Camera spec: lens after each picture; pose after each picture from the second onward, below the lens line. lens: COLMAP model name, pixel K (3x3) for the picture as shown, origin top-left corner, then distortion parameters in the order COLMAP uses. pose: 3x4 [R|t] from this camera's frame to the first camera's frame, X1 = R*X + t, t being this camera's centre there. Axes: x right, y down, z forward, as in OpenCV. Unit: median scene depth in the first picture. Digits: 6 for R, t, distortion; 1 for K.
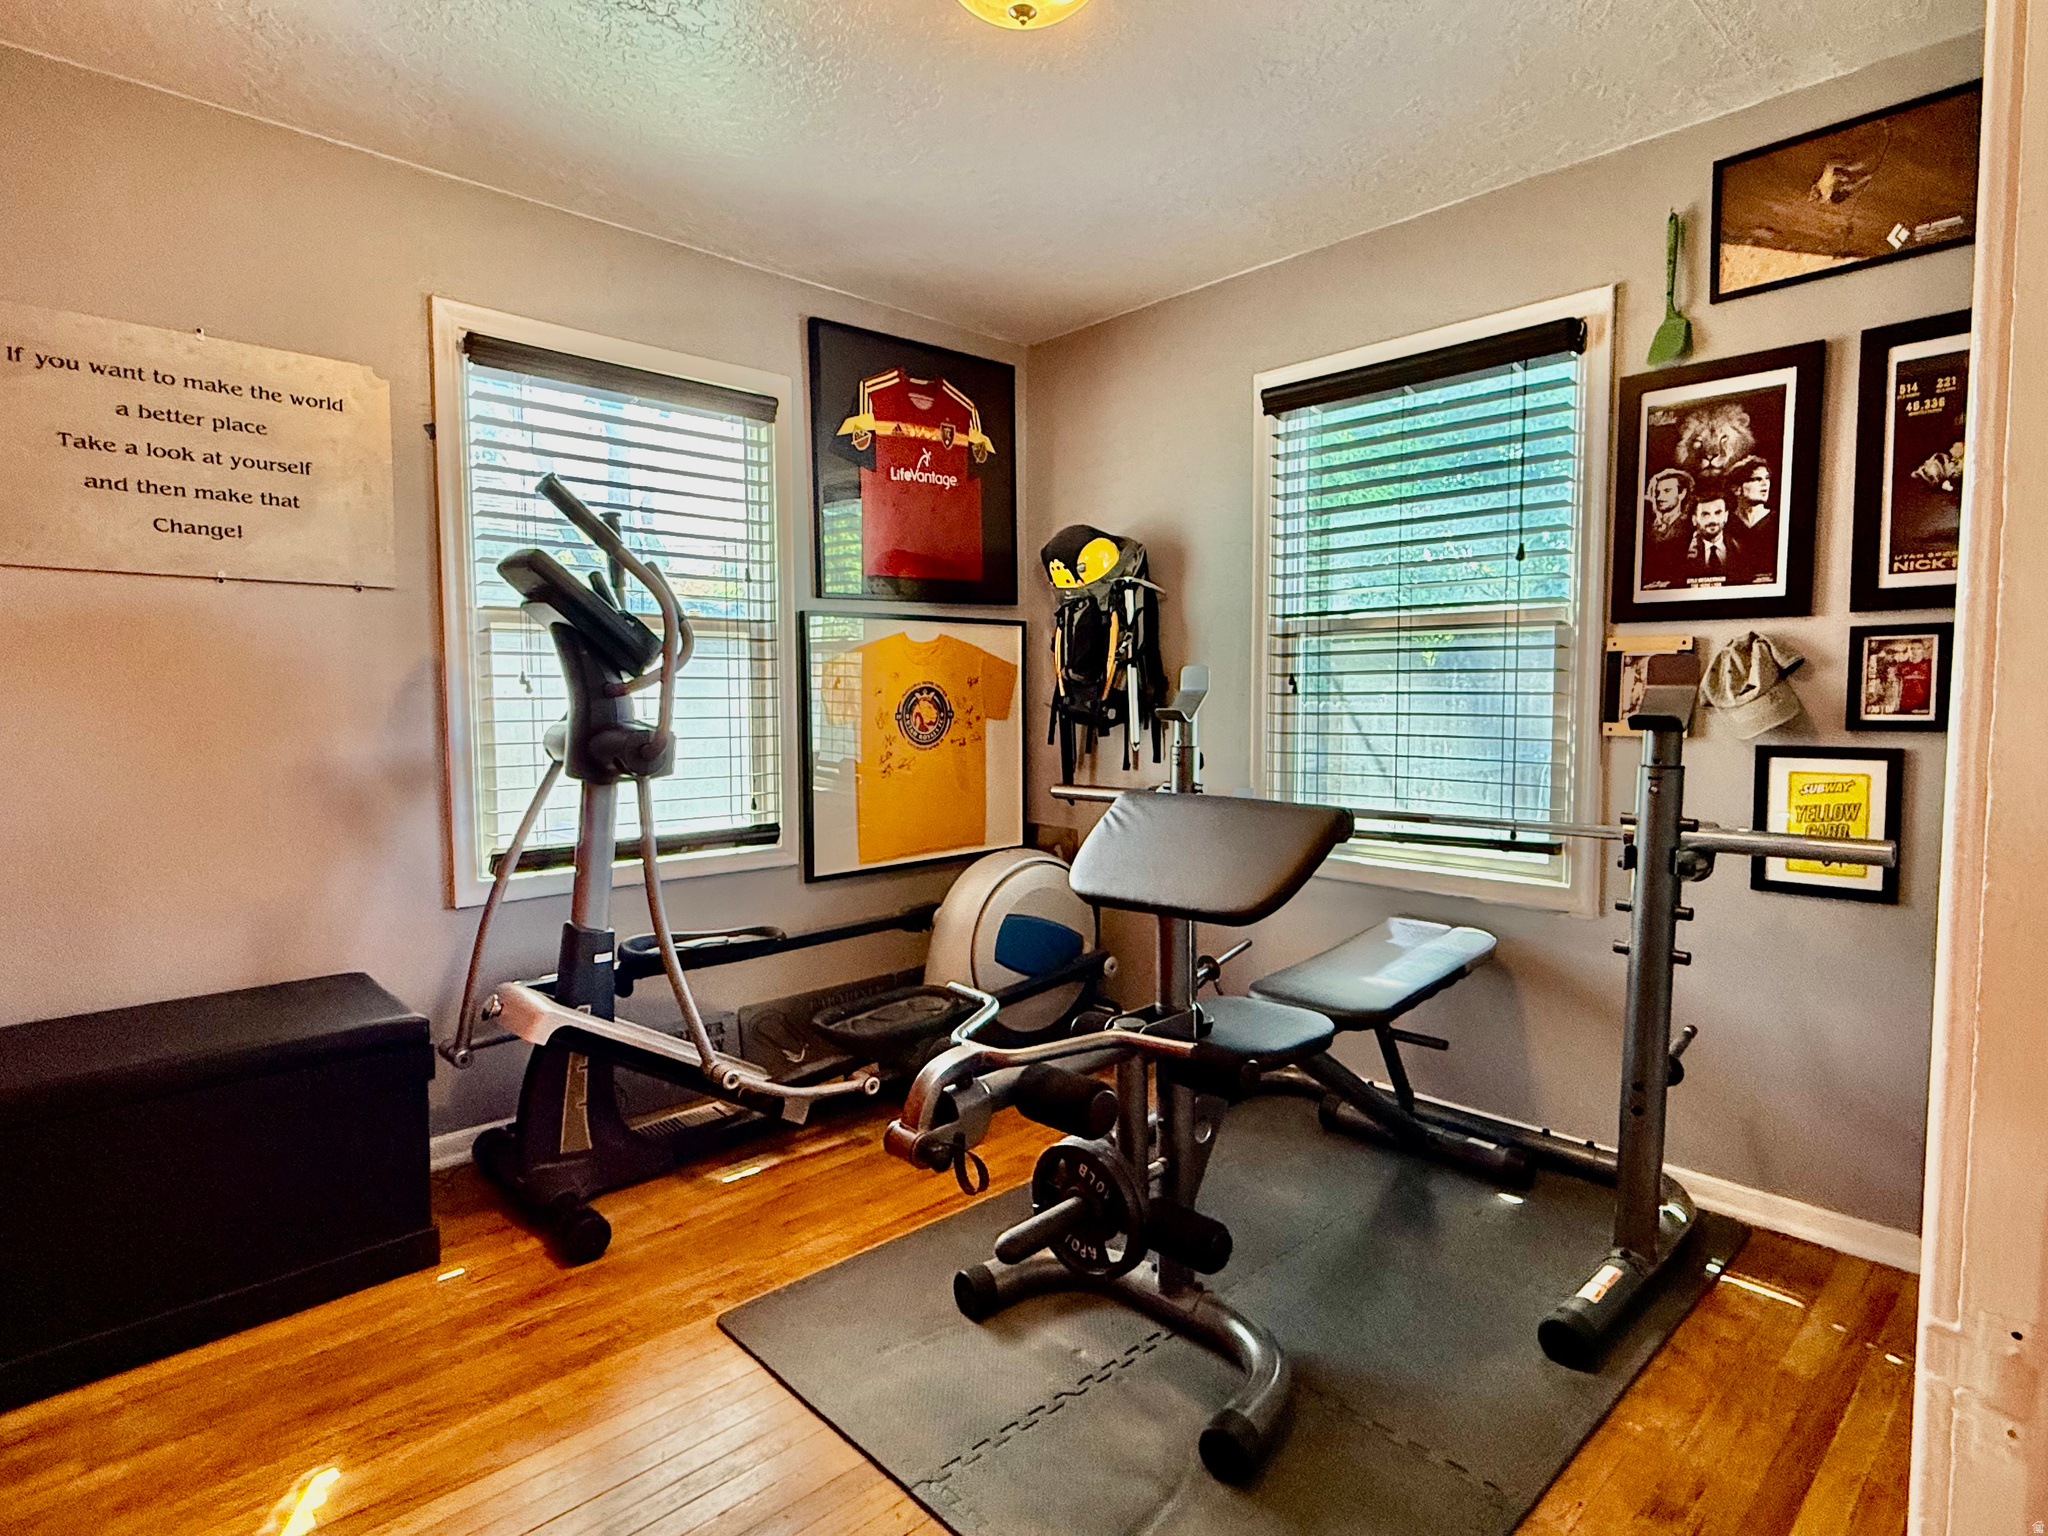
lens RADIAL K [[1079.9, 0, 1024.4], [0, 1079.9, 770.3], [0, 0, 1]] dist [-0.000664, -0.000118]
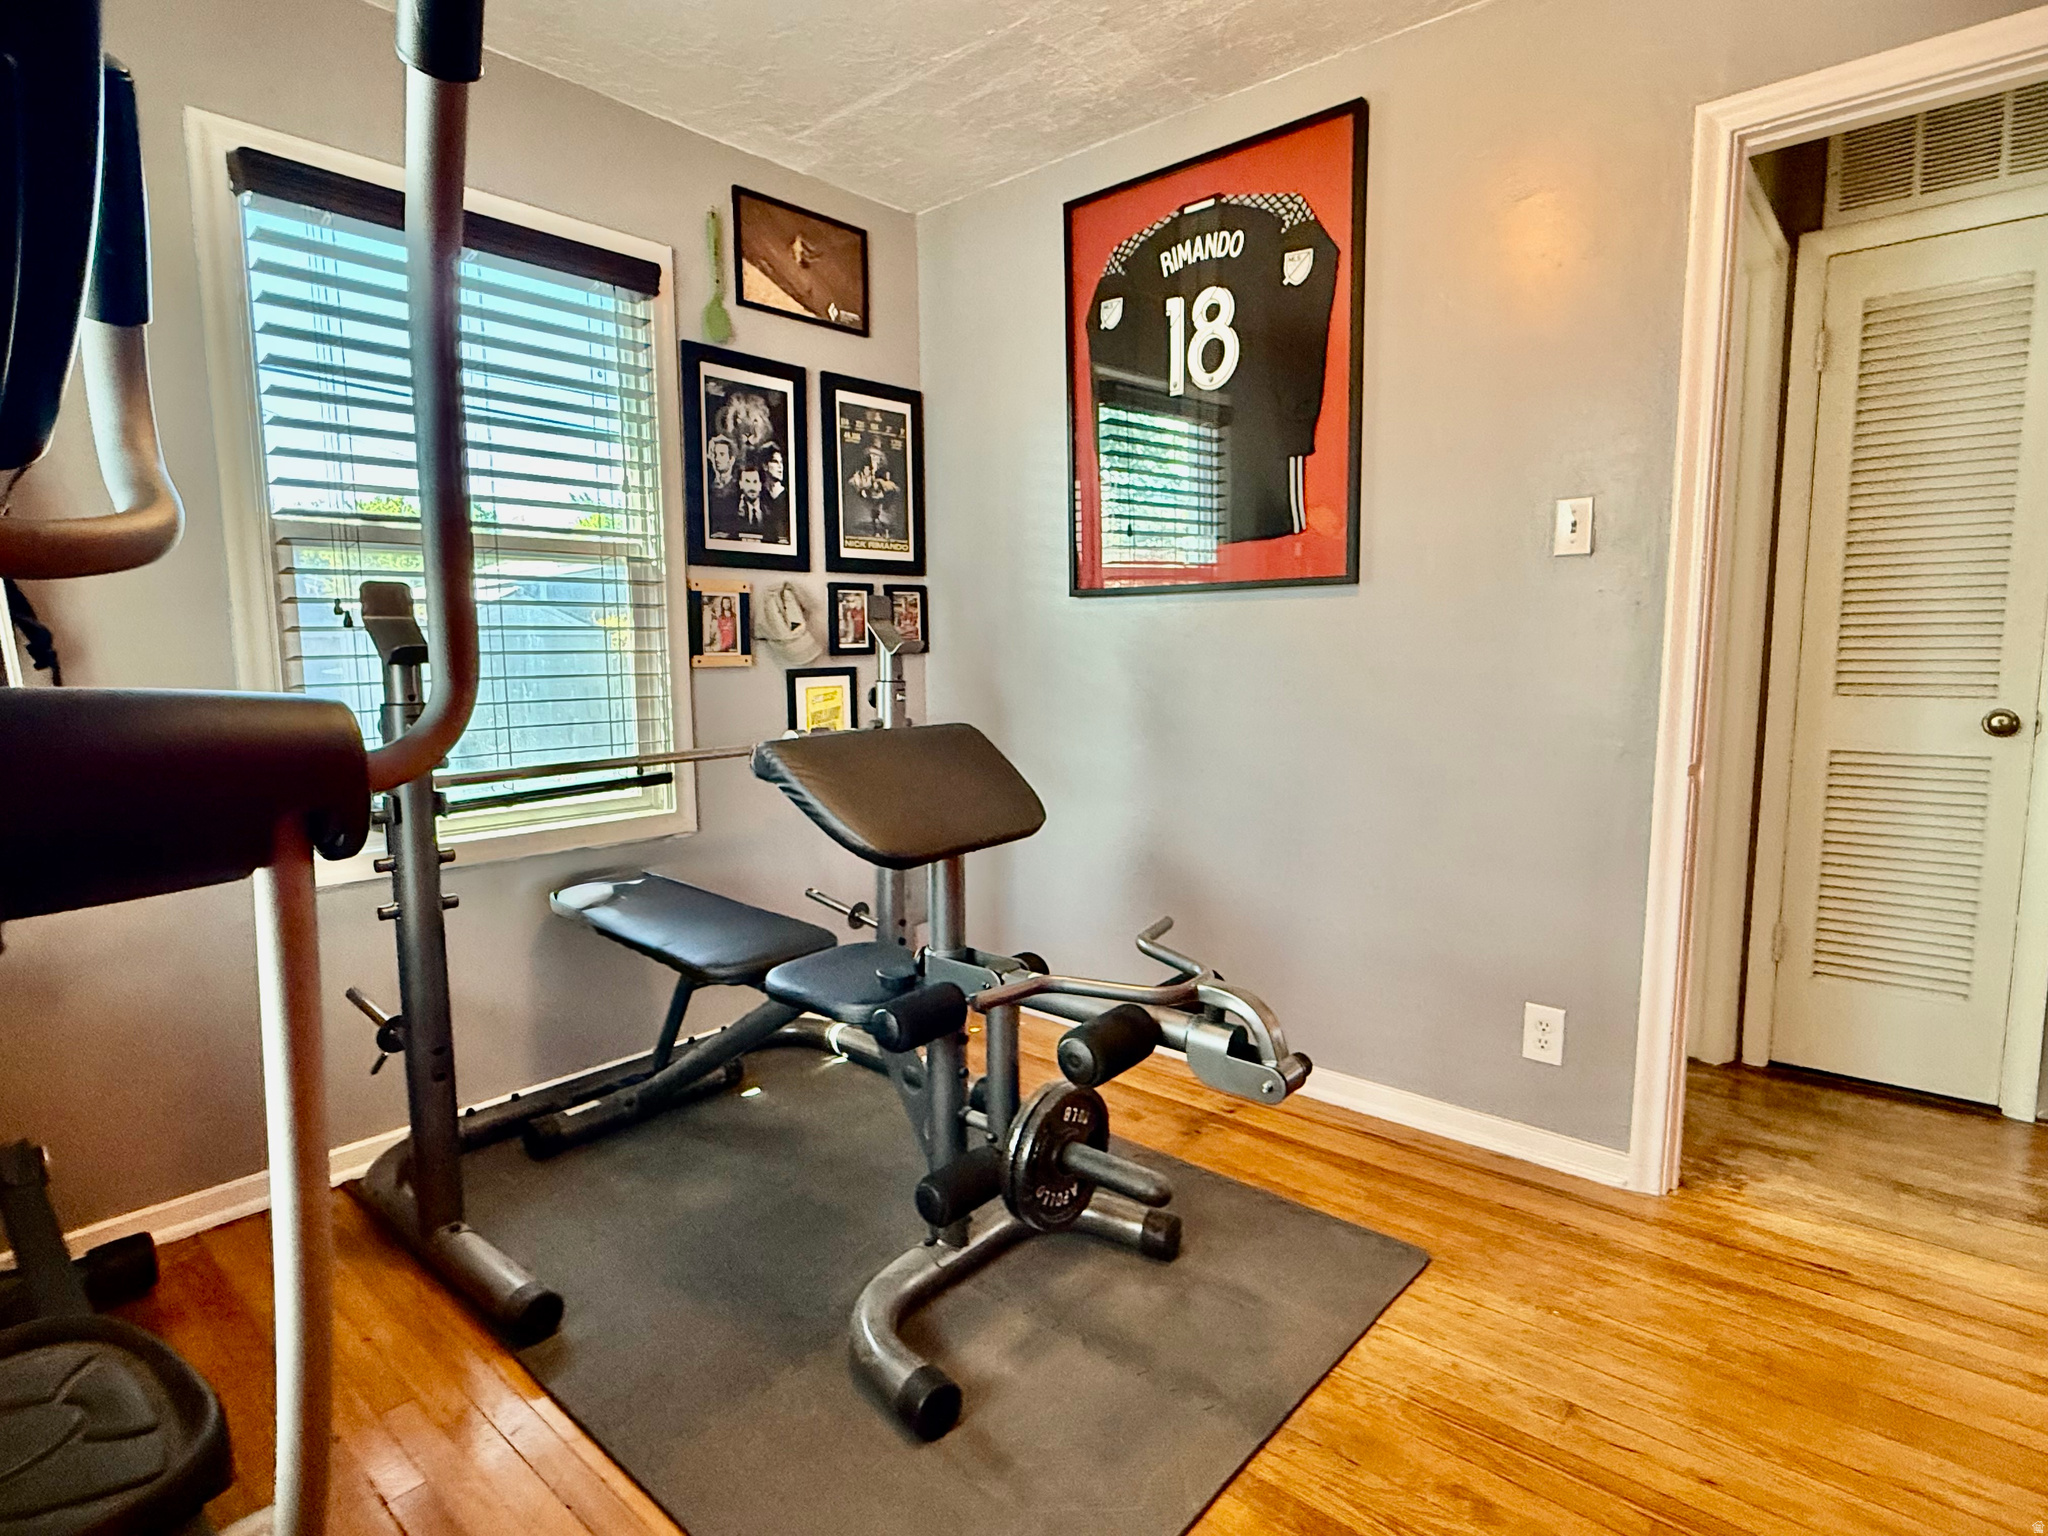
lens RADIAL K [[1079.9, 0, 1024.4], [0, 1079.9, 770.3], [0, 0, 1]] dist [-0.000664, -0.000118]
pose [[-0.095383, -0.118828, 0.988323, -0.647095], [0.076468, 0.989041, 0.126294, -0.044967], [-0.992499, 0.087621, -0.085251, 0.829334]]
